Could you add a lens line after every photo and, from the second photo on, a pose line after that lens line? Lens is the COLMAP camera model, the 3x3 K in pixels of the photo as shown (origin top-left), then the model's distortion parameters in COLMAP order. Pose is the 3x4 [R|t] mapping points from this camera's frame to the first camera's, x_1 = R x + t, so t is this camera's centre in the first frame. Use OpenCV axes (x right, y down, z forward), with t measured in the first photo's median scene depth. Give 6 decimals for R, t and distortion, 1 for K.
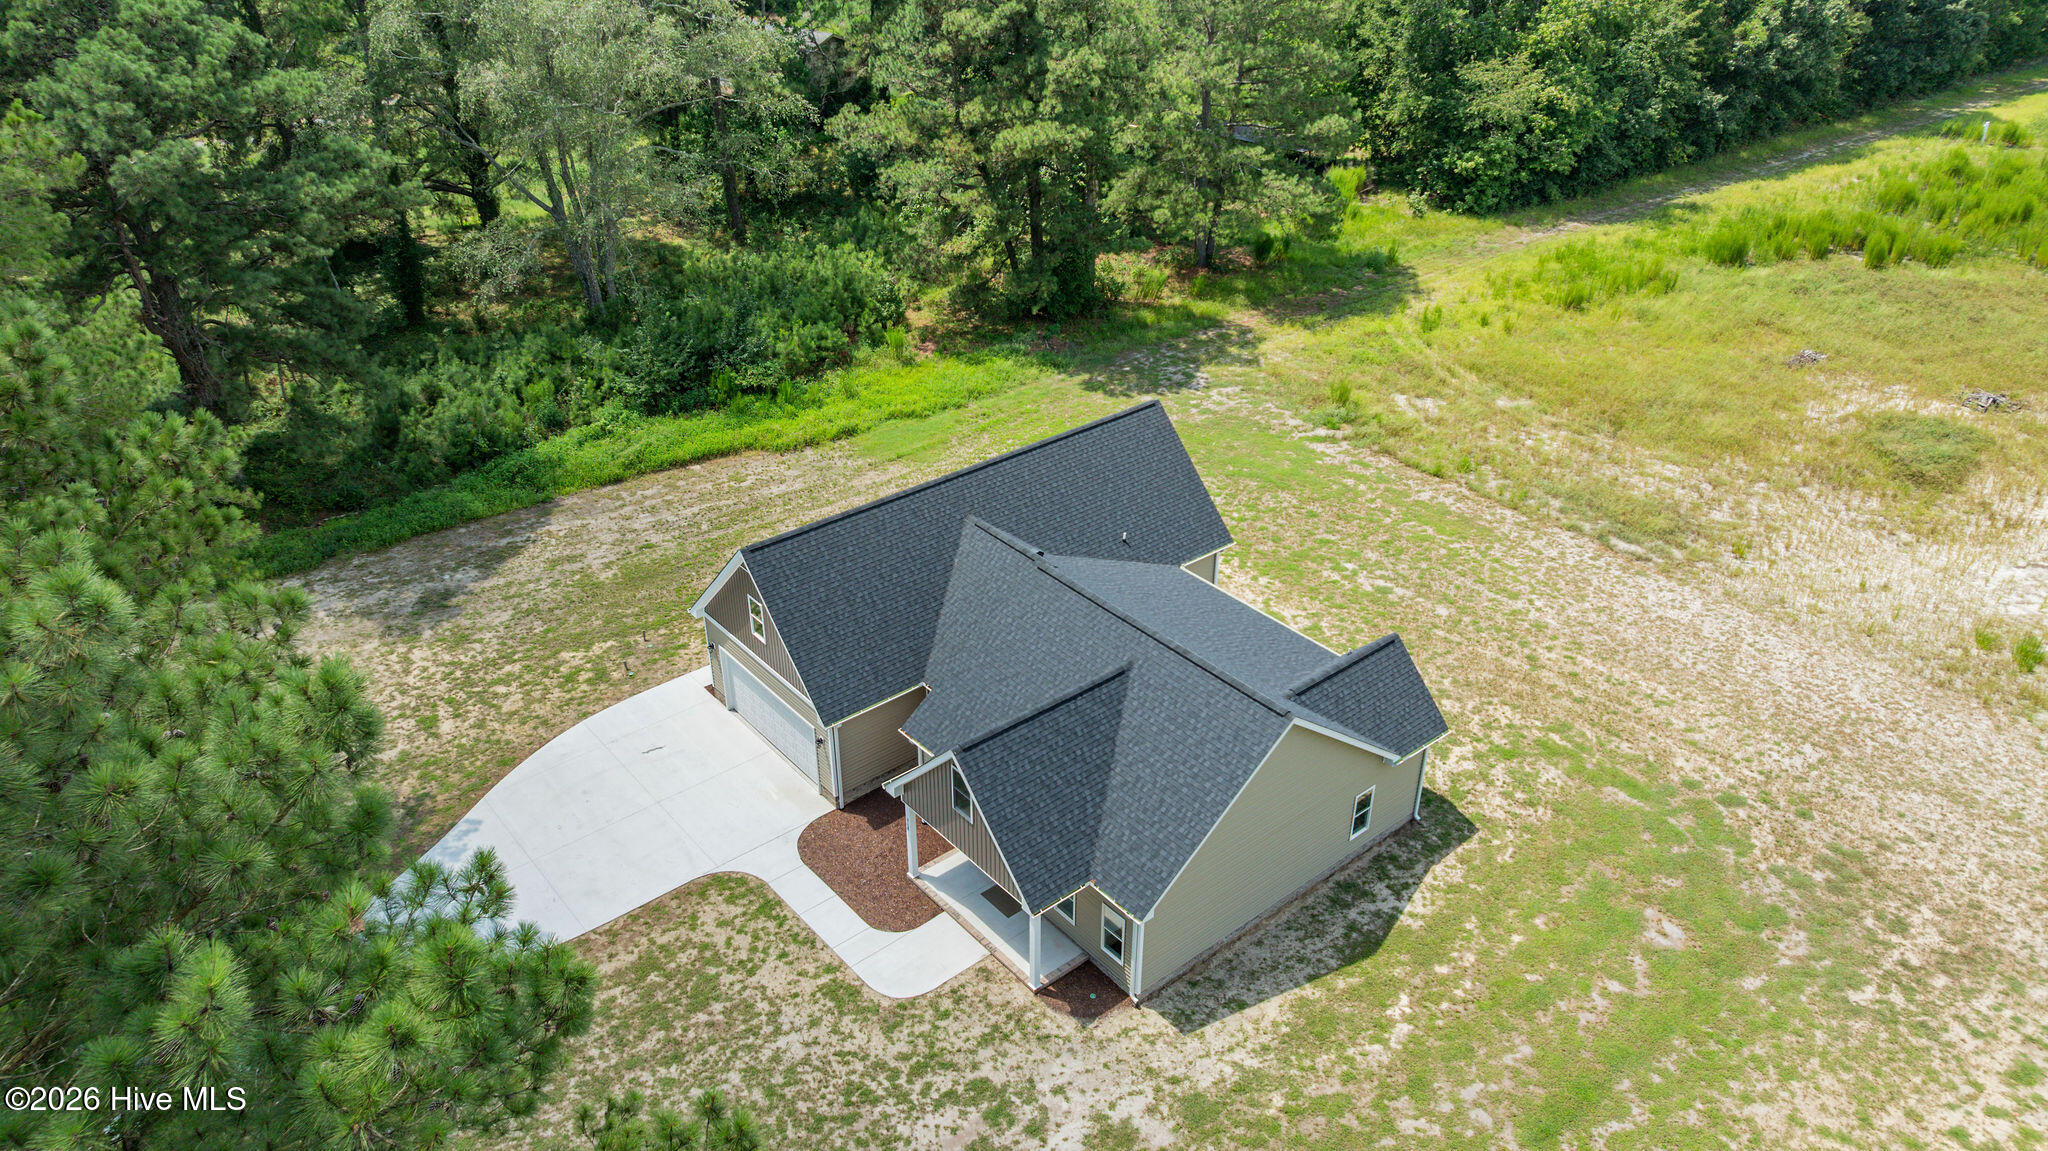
lens RADIAL K [[1437.0, 0, 1024.0], [0, 1437.0, 575.5], [0, 0, 1]] dist [-0.016912, -0.004836]
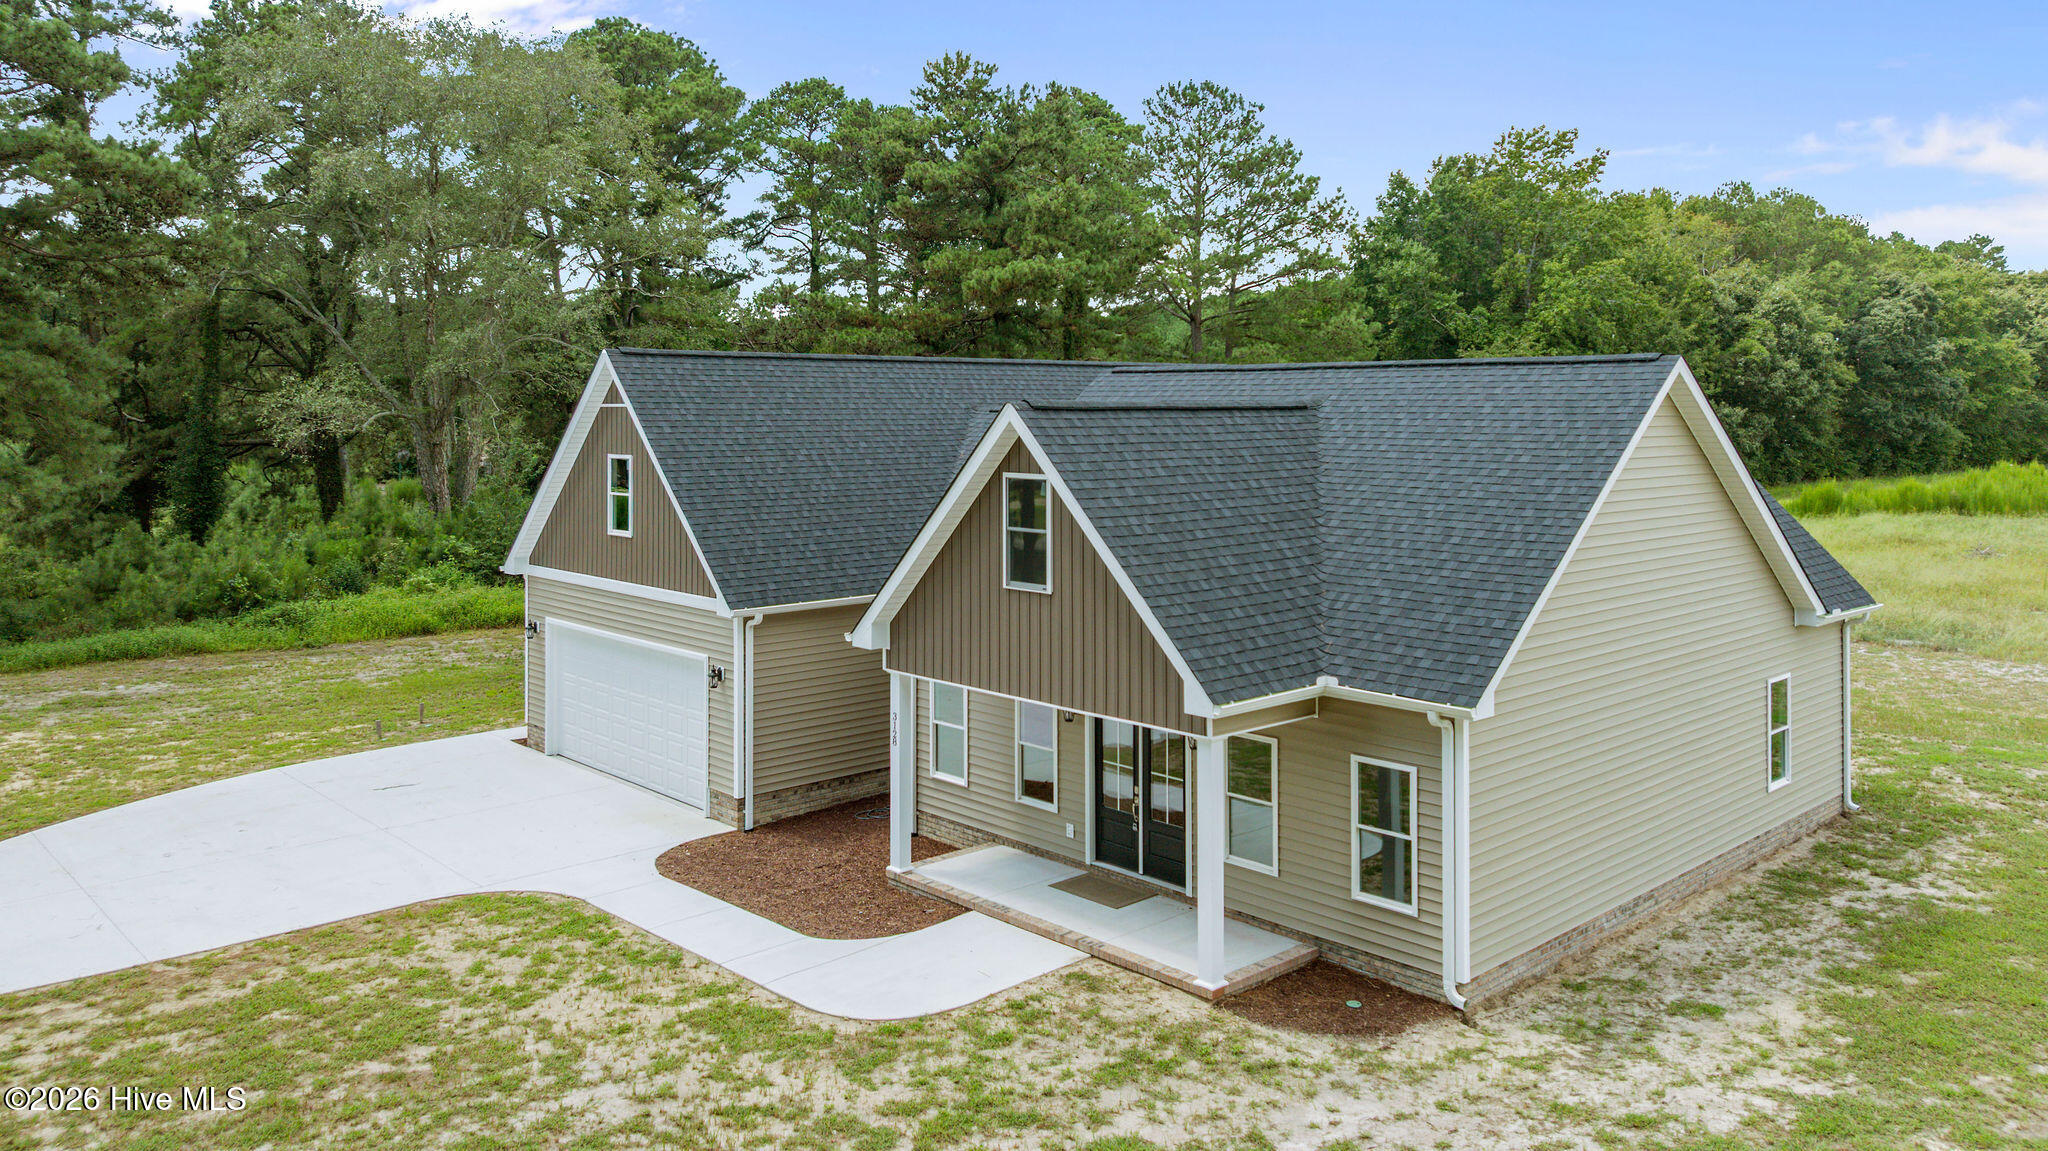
lens RADIAL K [[1490.9, 0, 1021.4], [0, 1490.9, 360.2], [0, 0, 1]] dist [-0.018074, -0.003842]
pose [[0.998202, 0.007552, 0.059461, -0.074547], [0.025619, 0.843092, -0.537159, 0.365037], [-0.054187, 0.537717, 0.841382, 0.547432]]
